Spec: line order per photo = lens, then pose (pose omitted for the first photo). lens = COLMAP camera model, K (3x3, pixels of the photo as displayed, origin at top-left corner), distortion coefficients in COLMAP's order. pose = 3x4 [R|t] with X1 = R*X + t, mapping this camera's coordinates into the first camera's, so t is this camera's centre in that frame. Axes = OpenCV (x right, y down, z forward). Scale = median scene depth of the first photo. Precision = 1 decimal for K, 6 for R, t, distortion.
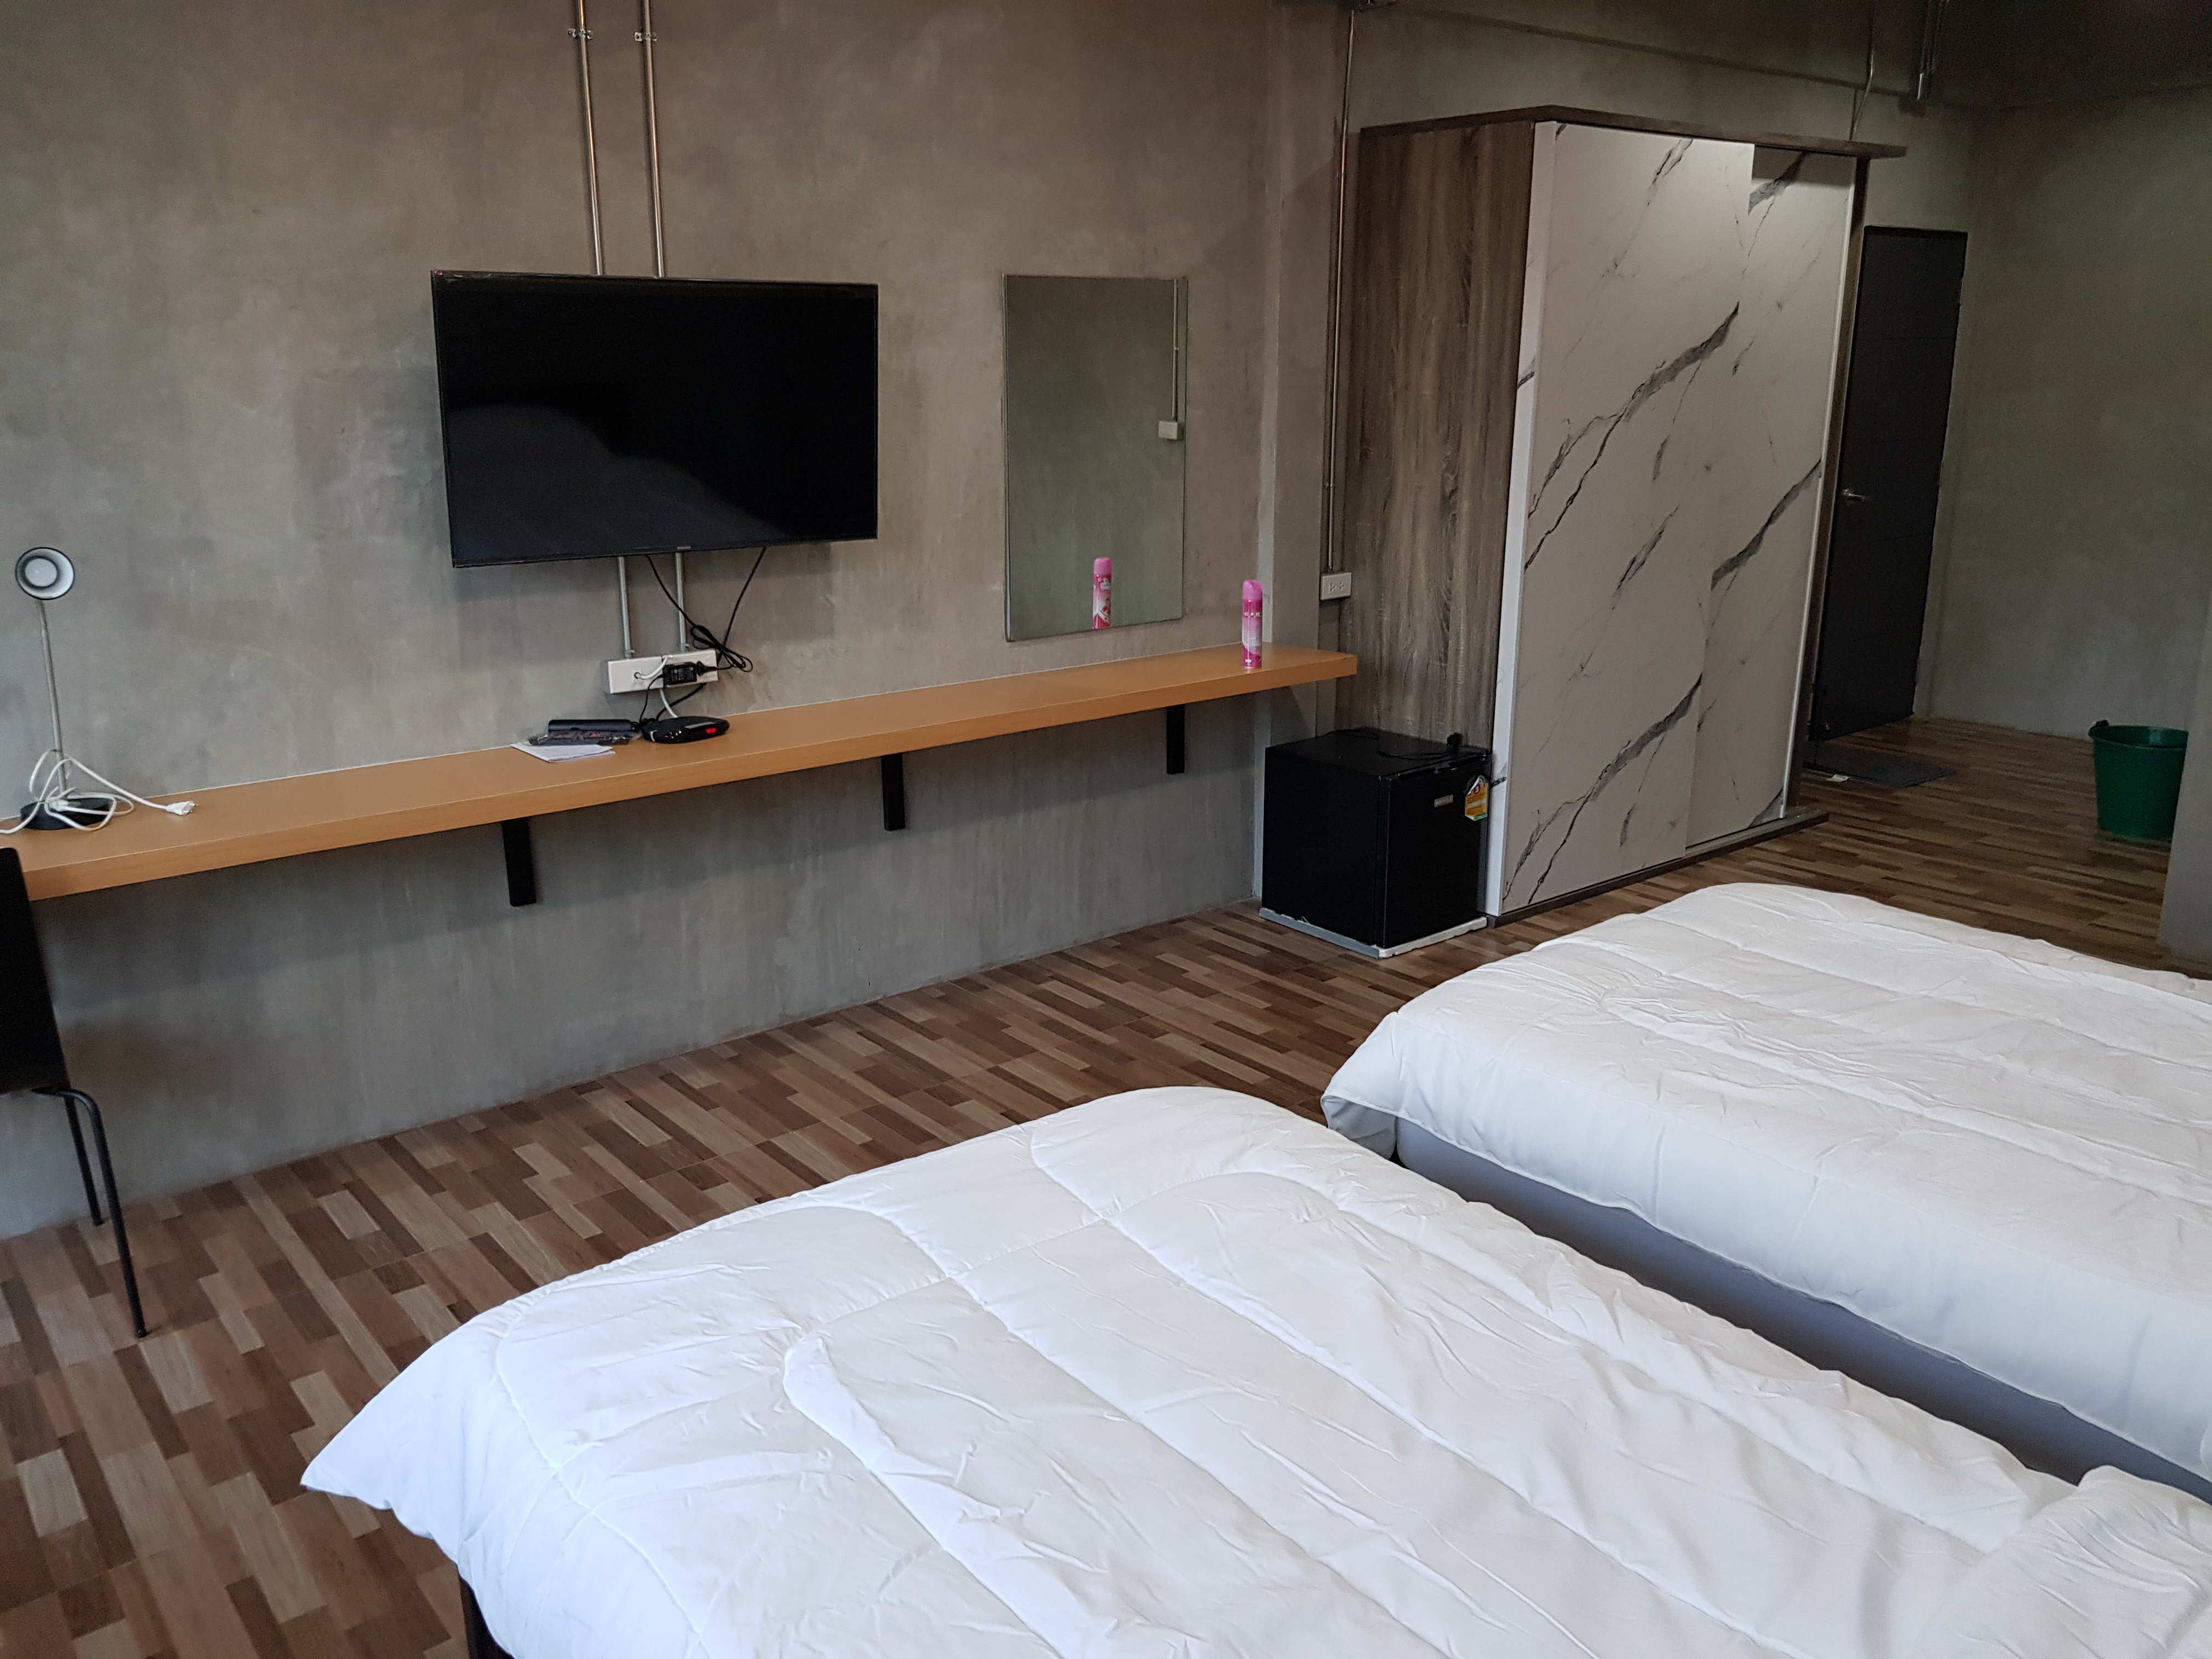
lens RADIAL K [[1694.7, 0, 1098.0], [0, 1694.7, 828.0], [0, 0, 1]] dist [0.077950, -0.138072]
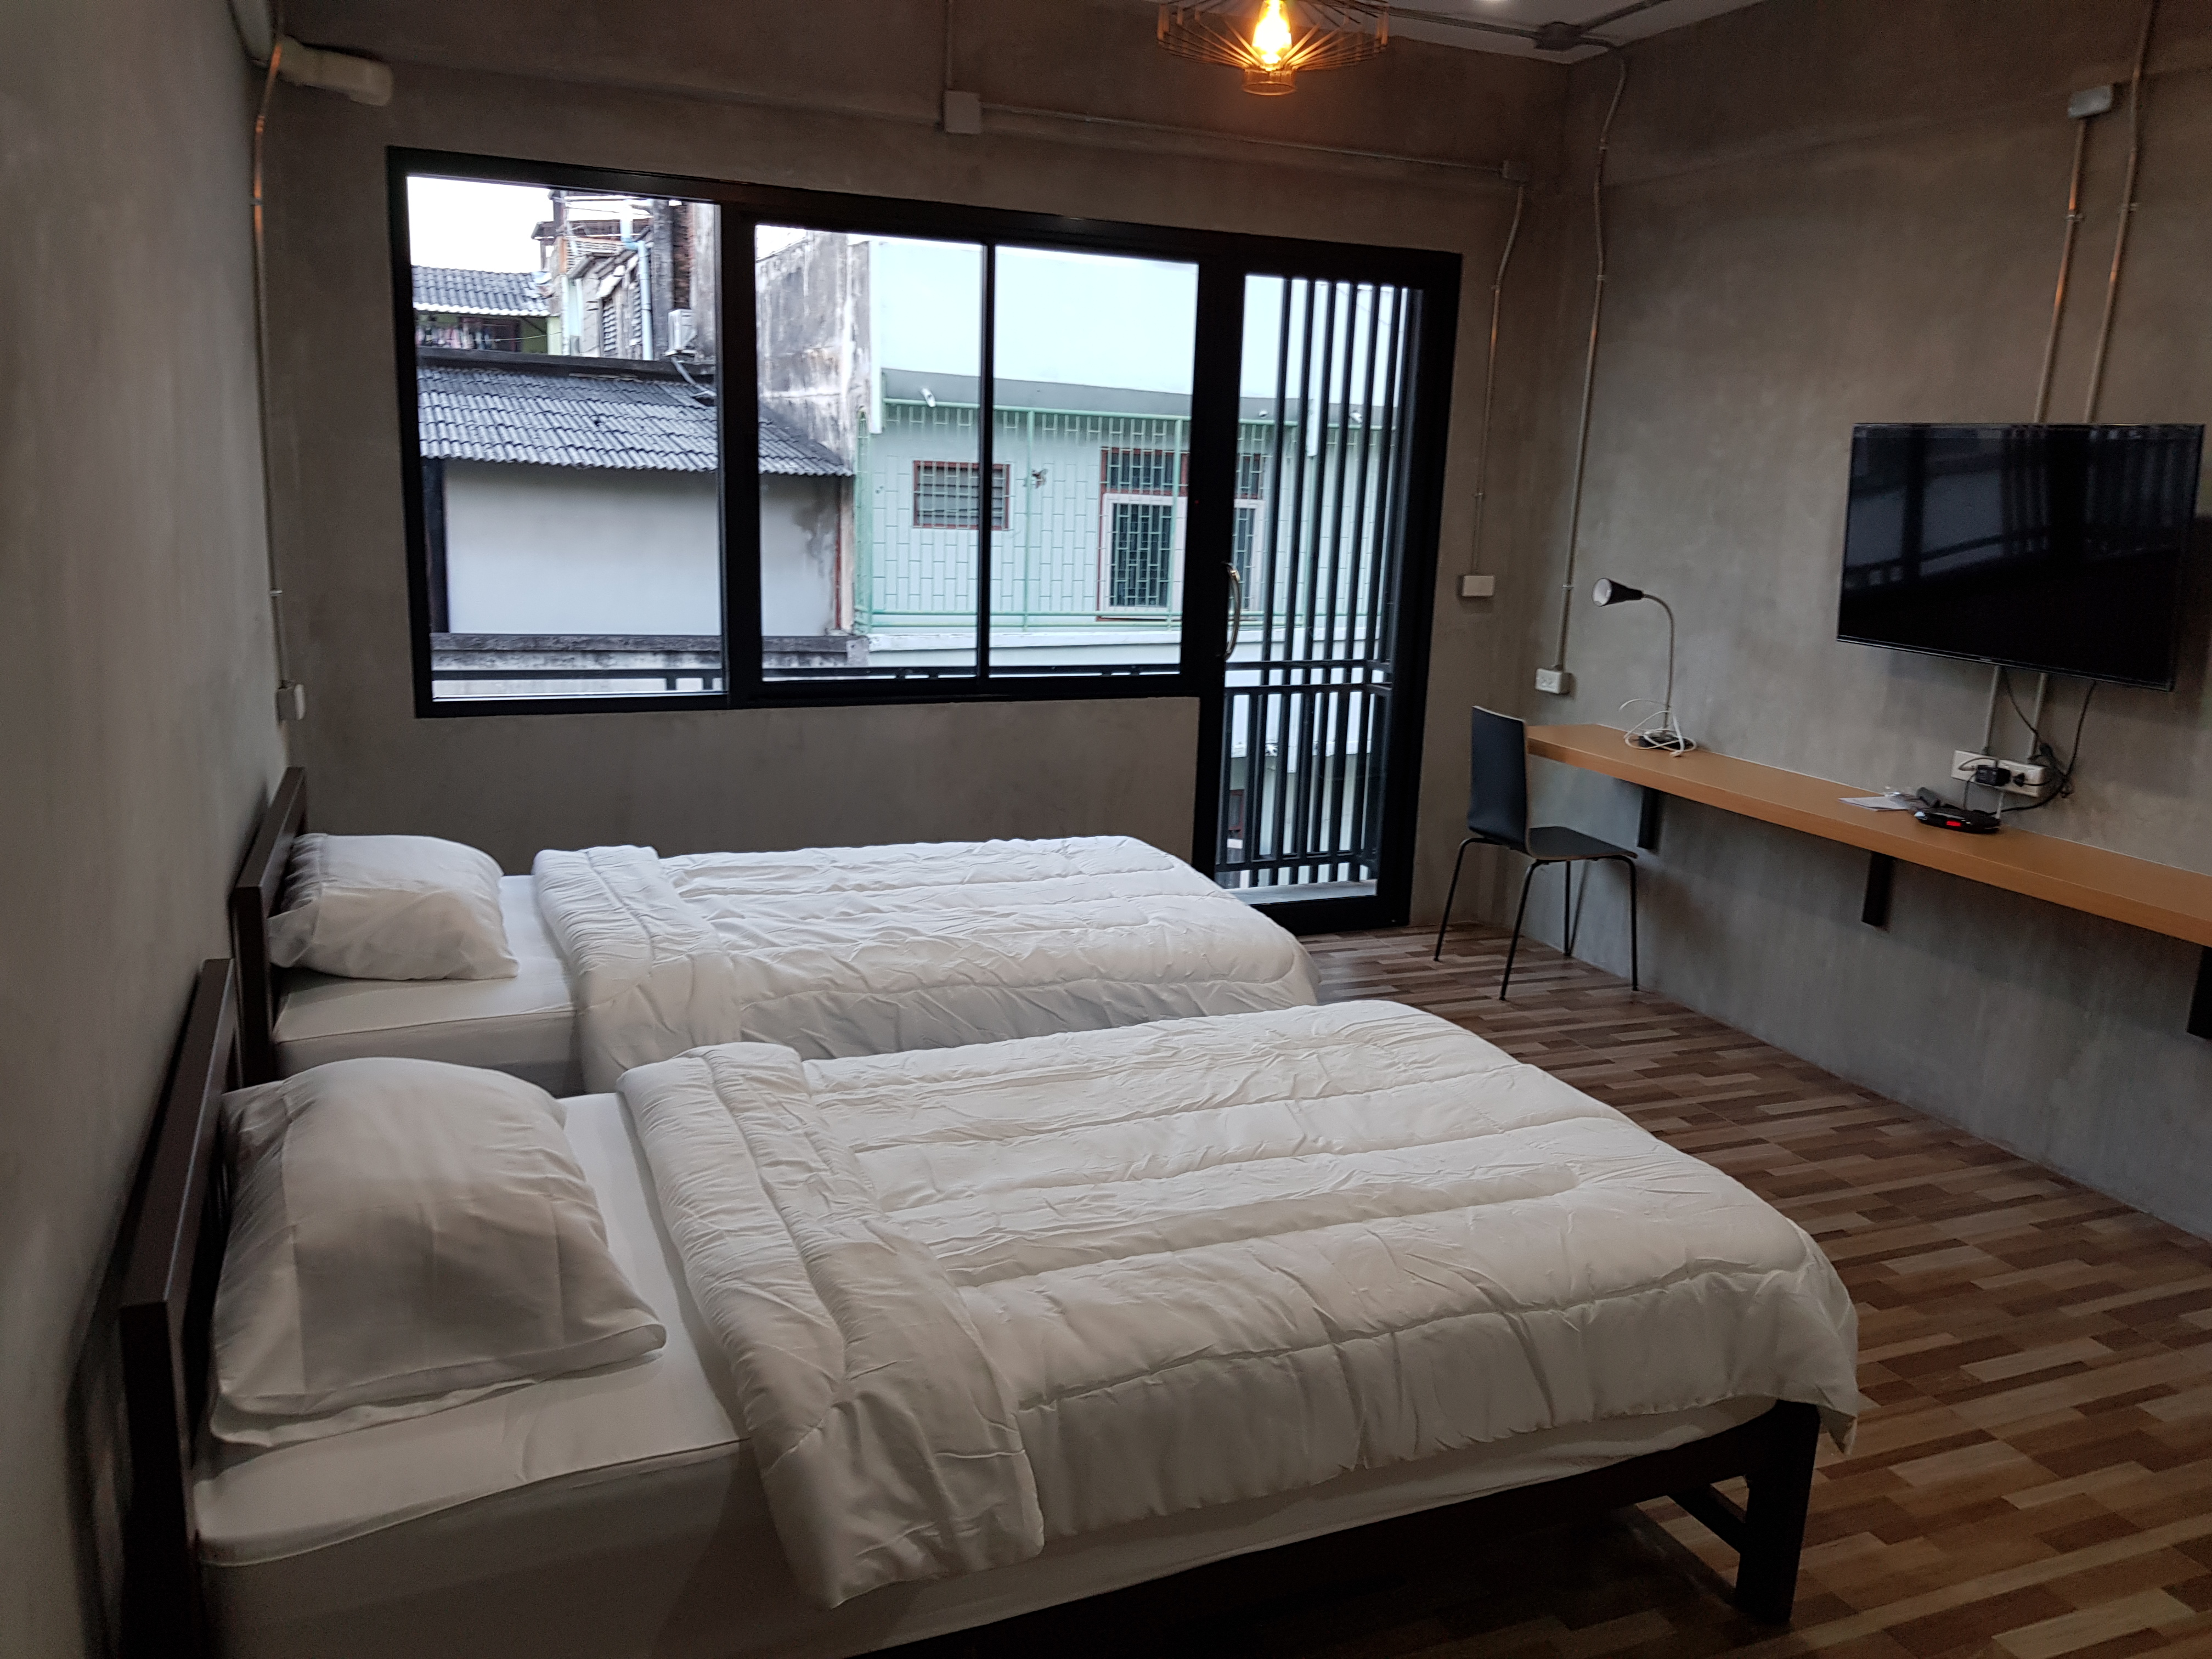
lens RADIAL K [[1736.2, 0, 1121.1], [0, 1736.2, 856.5], [0, 0, 1]] dist [0.091226, -0.149622]
pose [[-0.296884, 0.209272, -0.931700, 0.924638], [-0.288831, 0.910309, 0.296503, -0.203491], [0.910185, 0.357130, -0.209812, 0.697202]]
